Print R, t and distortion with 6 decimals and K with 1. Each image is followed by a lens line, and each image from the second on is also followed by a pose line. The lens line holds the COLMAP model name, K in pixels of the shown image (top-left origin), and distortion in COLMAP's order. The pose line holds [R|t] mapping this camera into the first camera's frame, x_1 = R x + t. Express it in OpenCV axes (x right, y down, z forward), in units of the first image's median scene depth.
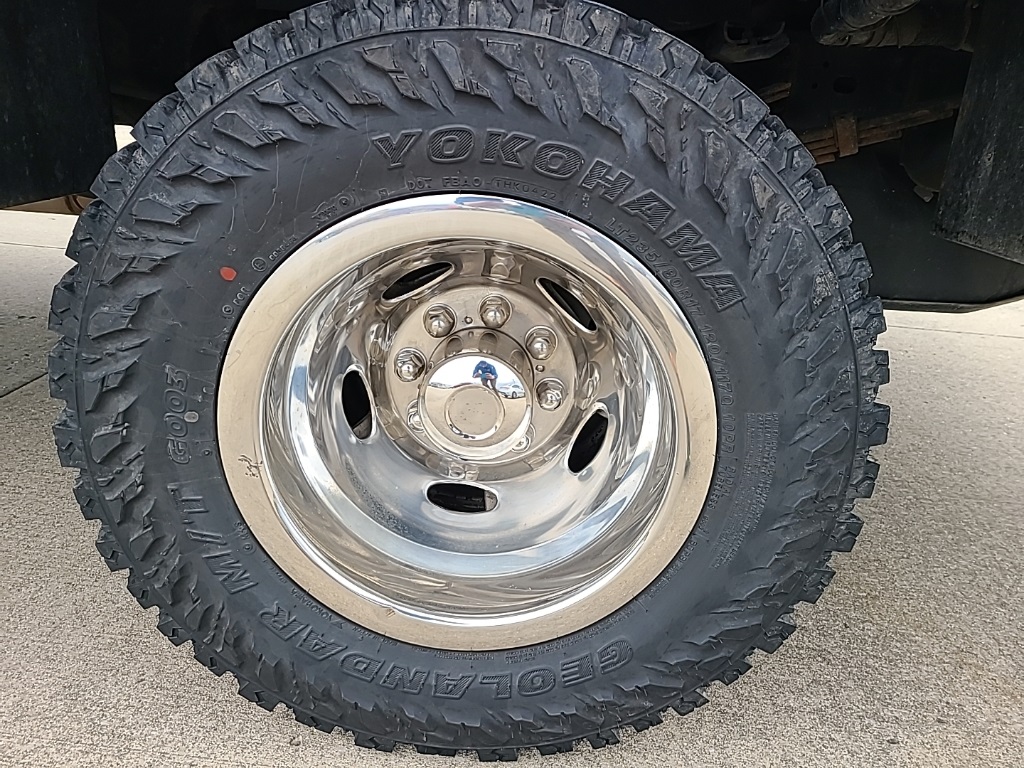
lens RADIAL K [[771.3, 0, 508.6], [0, 771.3, 383.6], [0, 0, 1]] dist [0.030297, -0.009615]
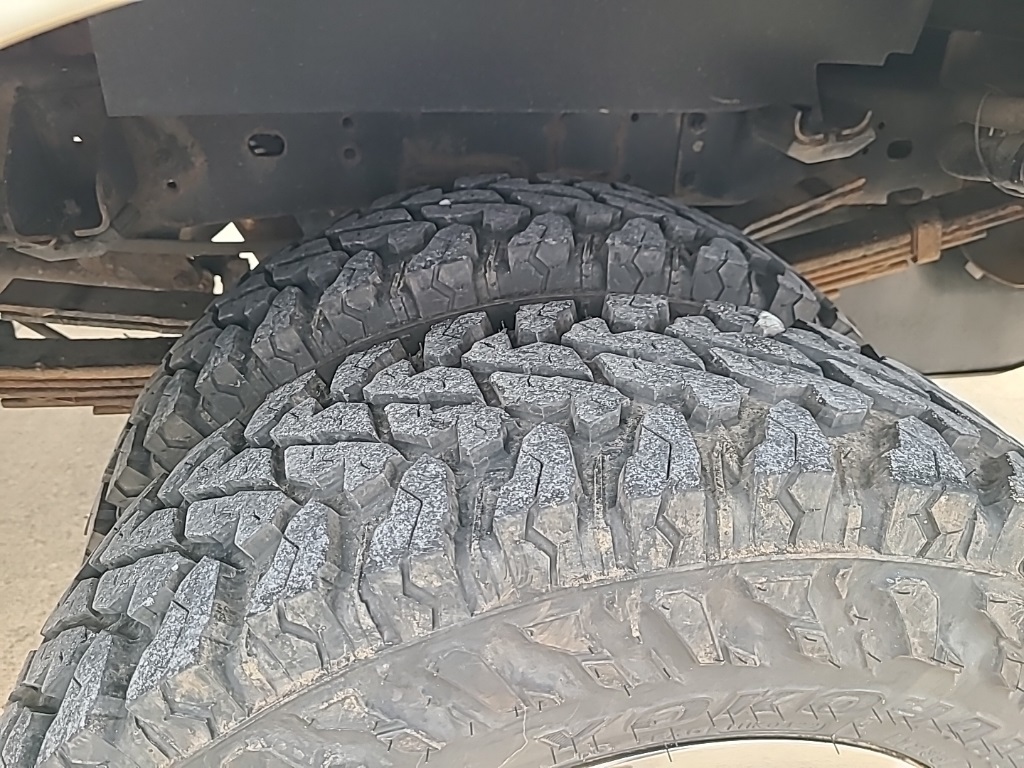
lens RADIAL K [[771.3, 0, 514.1], [0, 771.3, 386.3], [0, 0, 1]] dist [0.030297, -0.009615]
pose [[0.979647, -0.107358, 0.169607, -0.260993], [0.077227, 0.981499, 0.175204, -0.667211], [-0.185279, -0.158540, 0.969813, 0.534098]]
